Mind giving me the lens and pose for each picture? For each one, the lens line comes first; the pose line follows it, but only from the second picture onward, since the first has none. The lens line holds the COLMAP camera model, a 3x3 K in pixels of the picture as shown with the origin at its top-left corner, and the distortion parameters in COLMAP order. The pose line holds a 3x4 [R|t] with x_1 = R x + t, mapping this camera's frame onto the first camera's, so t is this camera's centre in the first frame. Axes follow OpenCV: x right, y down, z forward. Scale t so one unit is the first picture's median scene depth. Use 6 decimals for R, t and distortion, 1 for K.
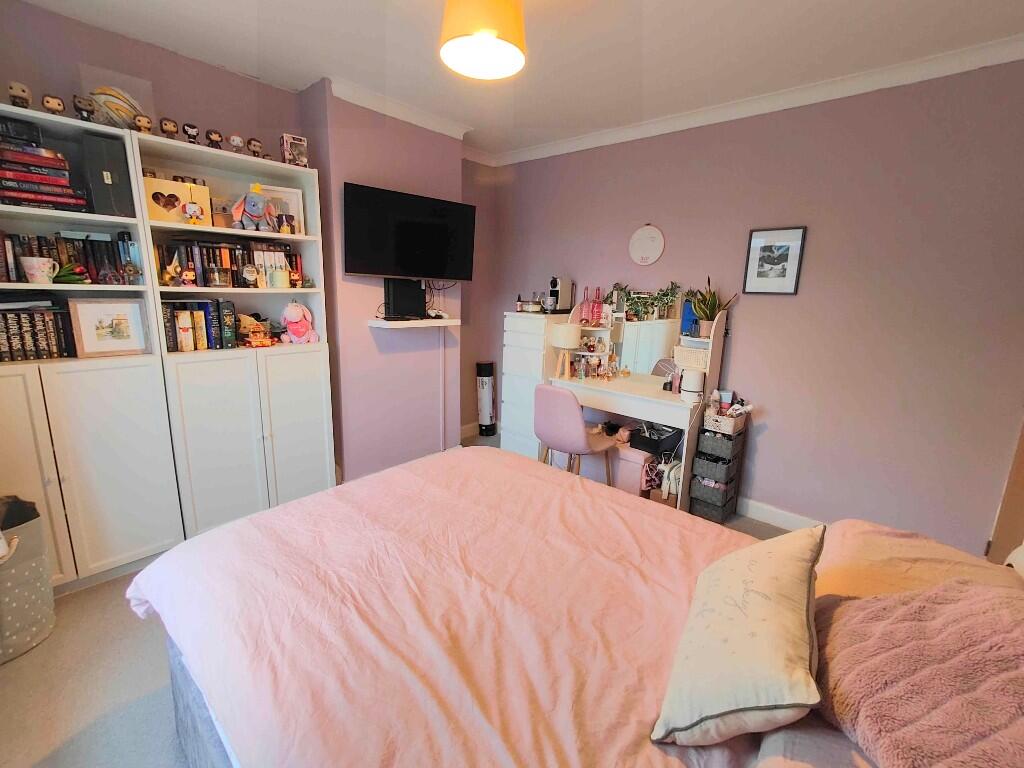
lens RADIAL K [[454.7, 0, 510.4], [0, 454.7, 379.0], [0, 0, 1]] dist [0.011042, 0.000075]
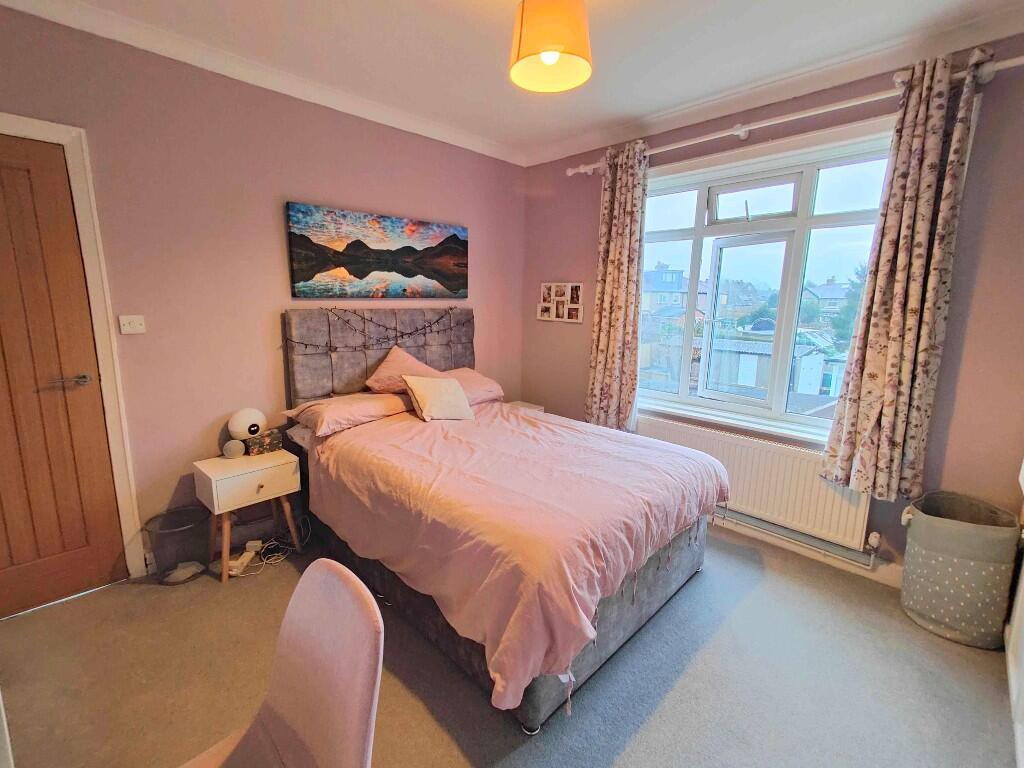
lens RADIAL K [[454.7, 0, 510.4], [0, 454.7, 379.0], [0, 0, 1]] dist [0.011042, 0.000075]
pose [[-0.997654, -0.050566, 0.046145, -0.055857], [-0.029578, 0.926316, 0.375584, -0.444965], [-0.061737, 0.373338, -0.925639, 2.227457]]
